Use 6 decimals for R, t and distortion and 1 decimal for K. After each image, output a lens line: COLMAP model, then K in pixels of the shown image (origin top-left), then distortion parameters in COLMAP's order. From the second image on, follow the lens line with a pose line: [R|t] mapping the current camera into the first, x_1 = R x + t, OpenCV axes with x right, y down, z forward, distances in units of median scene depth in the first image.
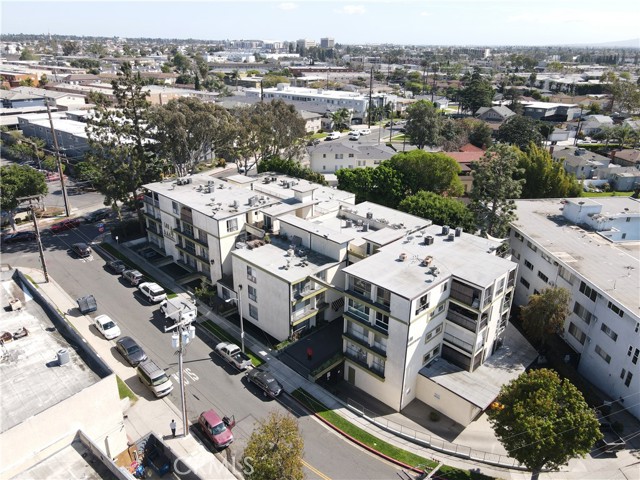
lens RADIAL K [[471.9, 0, 318.4], [0, 471.9, 238.1], [0, 0, 1]] dist [0.012548, 0.005853]
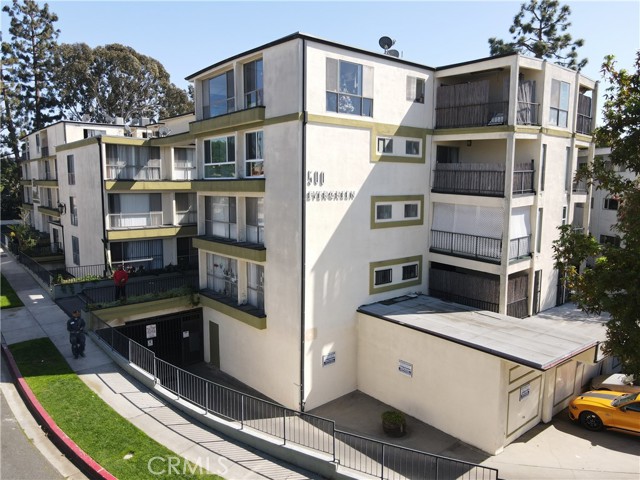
lens RADIAL K [[471.9, 0, 317.4], [0, 471.9, 235.3], [0, 0, 1]] dist [0.012548, 0.005853]
pose [[0.995513, 0.002650, -0.094586, 0.189136], [-0.028652, 0.961121, -0.274636, 0.292583], [0.090181, 0.276114, 0.956885, 0.546635]]
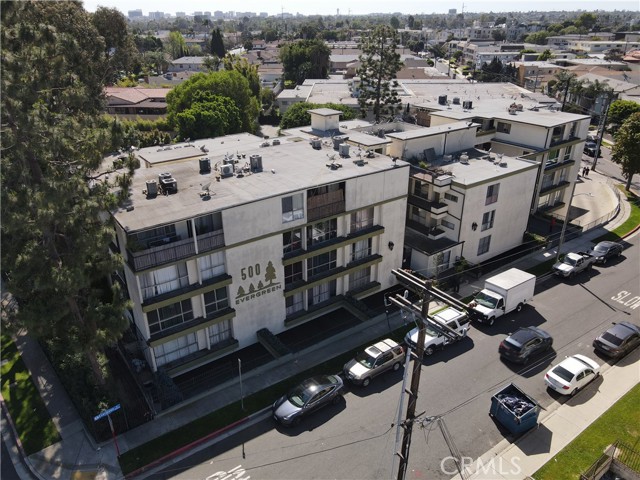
lens RADIAL K [[471.9, 0, 316.7], [0, 471.9, 239.1], [0, 0, 1]] dist [0.012548, 0.005853]
pose [[0.160184, -0.431004, 0.888018, -0.909273], [0.385795, 0.855413, 0.345587, -0.236540], [-0.908572, 0.287235, 0.303303, 1.068886]]
